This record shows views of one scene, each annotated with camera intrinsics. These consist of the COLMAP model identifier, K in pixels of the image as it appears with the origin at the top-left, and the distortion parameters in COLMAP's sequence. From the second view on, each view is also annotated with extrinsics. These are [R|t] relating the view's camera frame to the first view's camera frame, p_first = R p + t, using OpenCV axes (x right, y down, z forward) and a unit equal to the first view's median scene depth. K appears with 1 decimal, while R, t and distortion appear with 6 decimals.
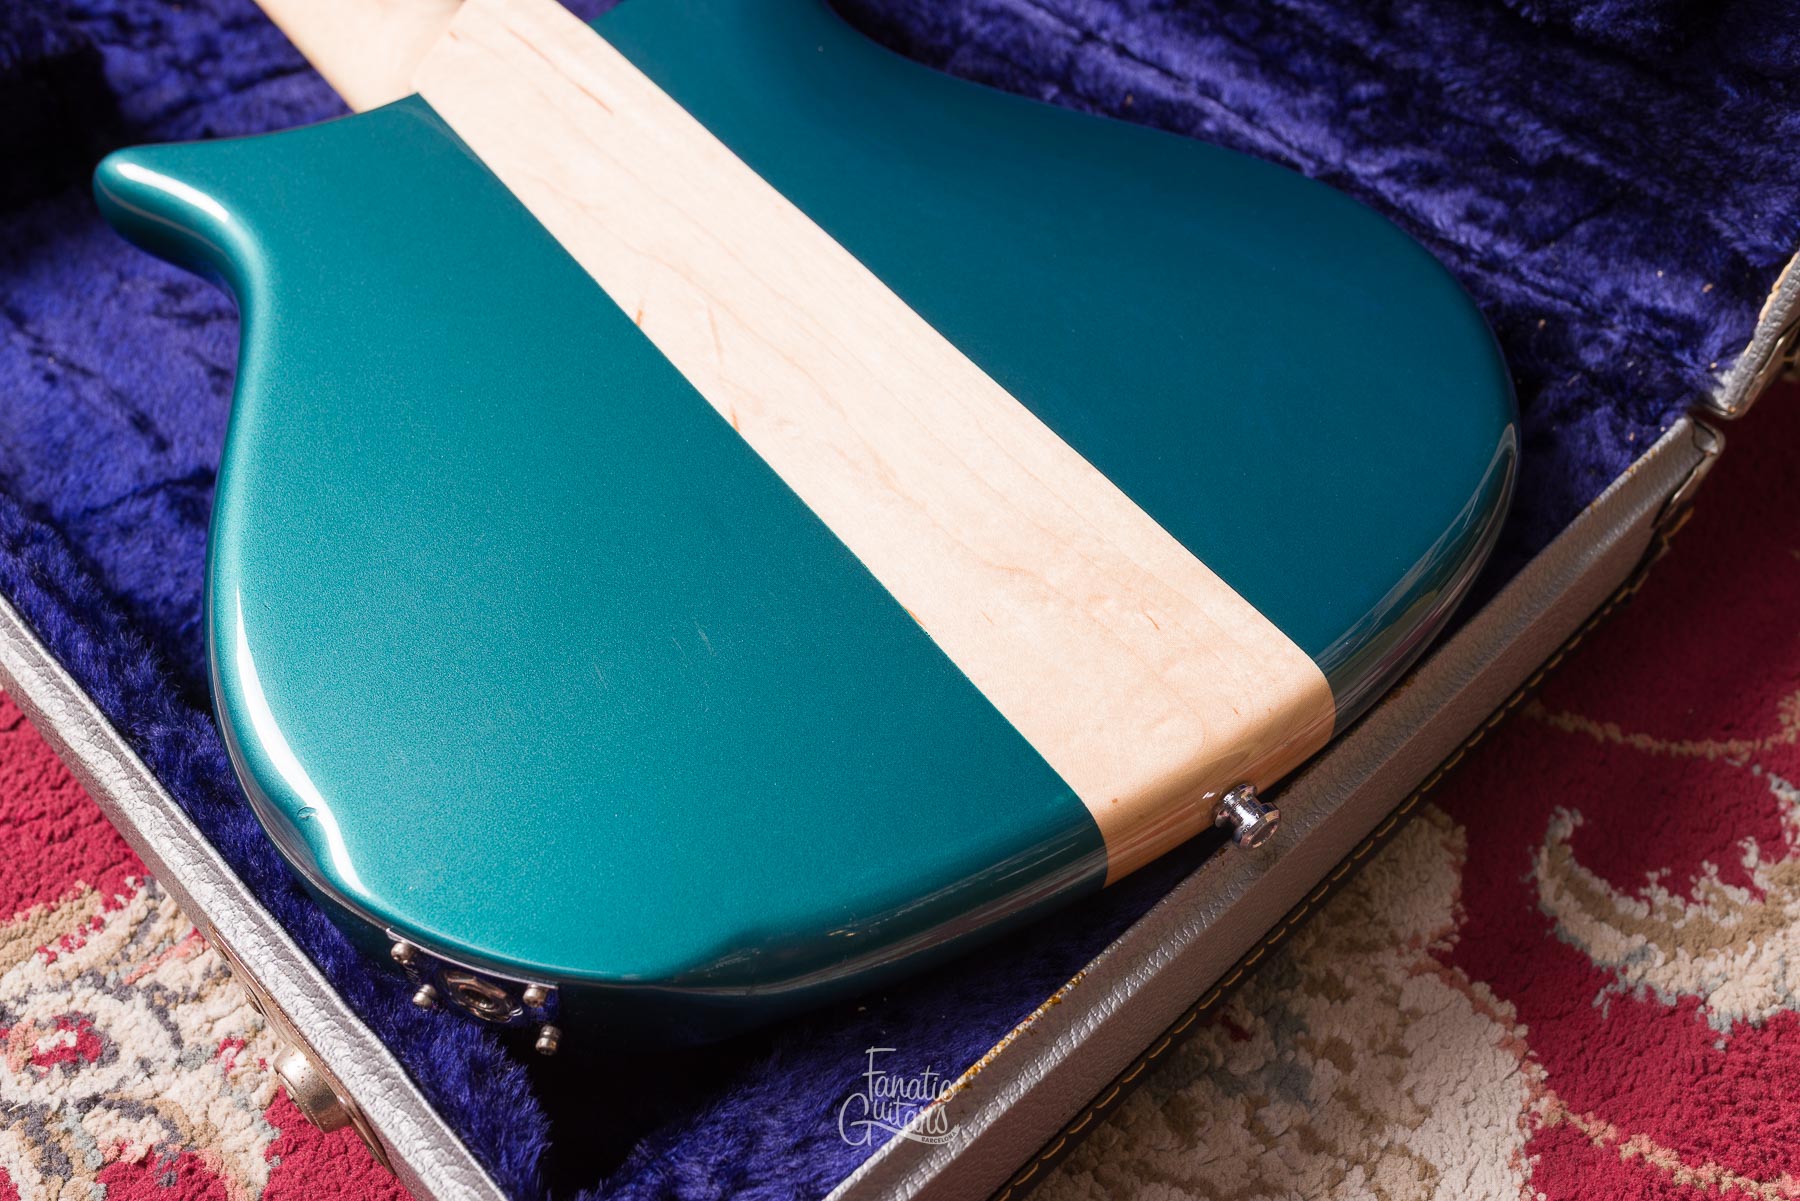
lens RADIAL K [[1777.0, 0, 893.9], [0, 1777.0, 599.9], [0, 0, 1]] dist [0.003094, -0.002387]
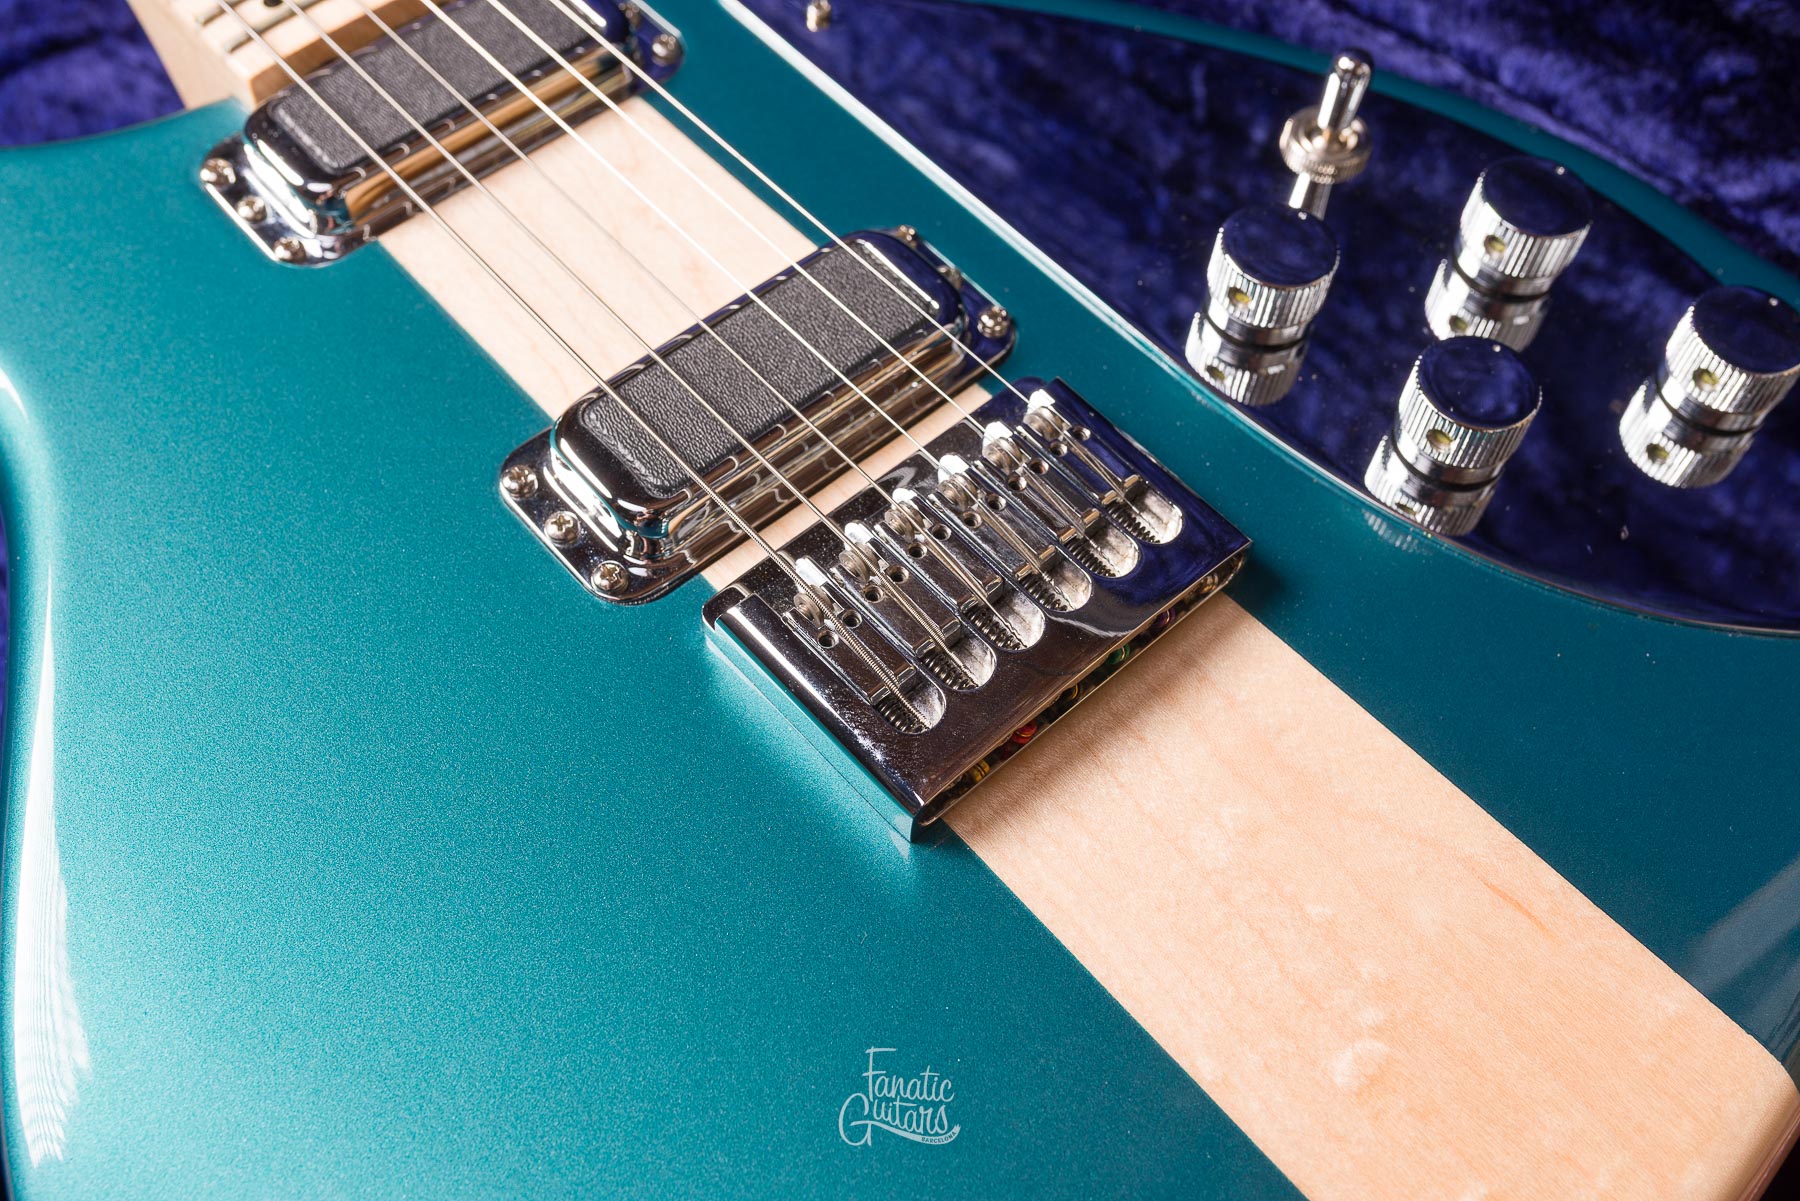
lens RADIAL K [[1824.4, 0, 893.8], [0, 1824.4, 599.7], [0, 0, 1]] dist [0.002378, 0.004773]
pose [[0.994163, -0.077607, 0.074943, -0.141303], [0.066887, 0.988414, 0.136251, -0.243474], [-0.084648, -0.130443, 0.987836, 0.378743]]
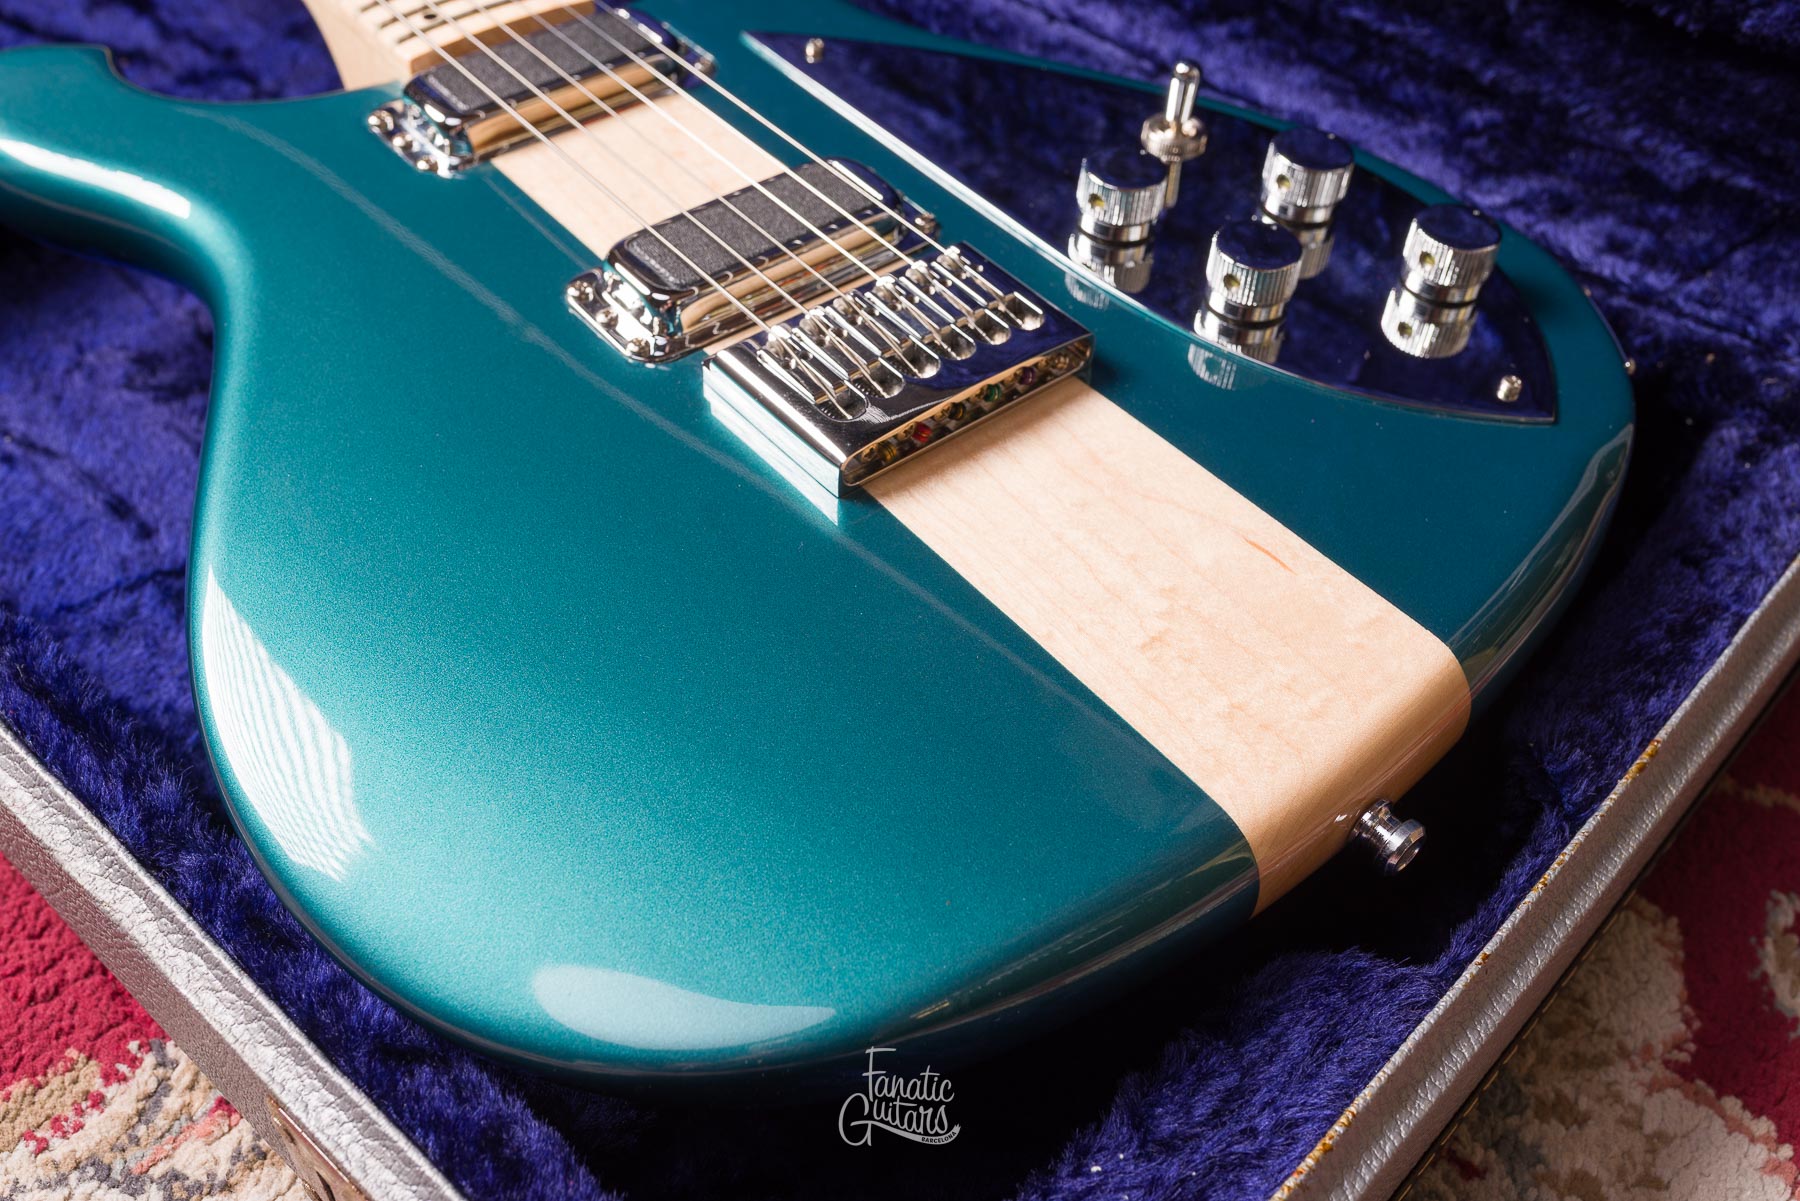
lens RADIAL K [[1791.5, 0, 890.5], [0, 1791.5, 602.9], [0, 0, 1]] dist [-0.004993, 0.009310]
pose [[0.997440, -0.027327, 0.066074, -0.129569], [0.031480, 0.997539, -0.062653, 0.015527], [-0.064199, 0.064572, 0.995846, 0.135143]]
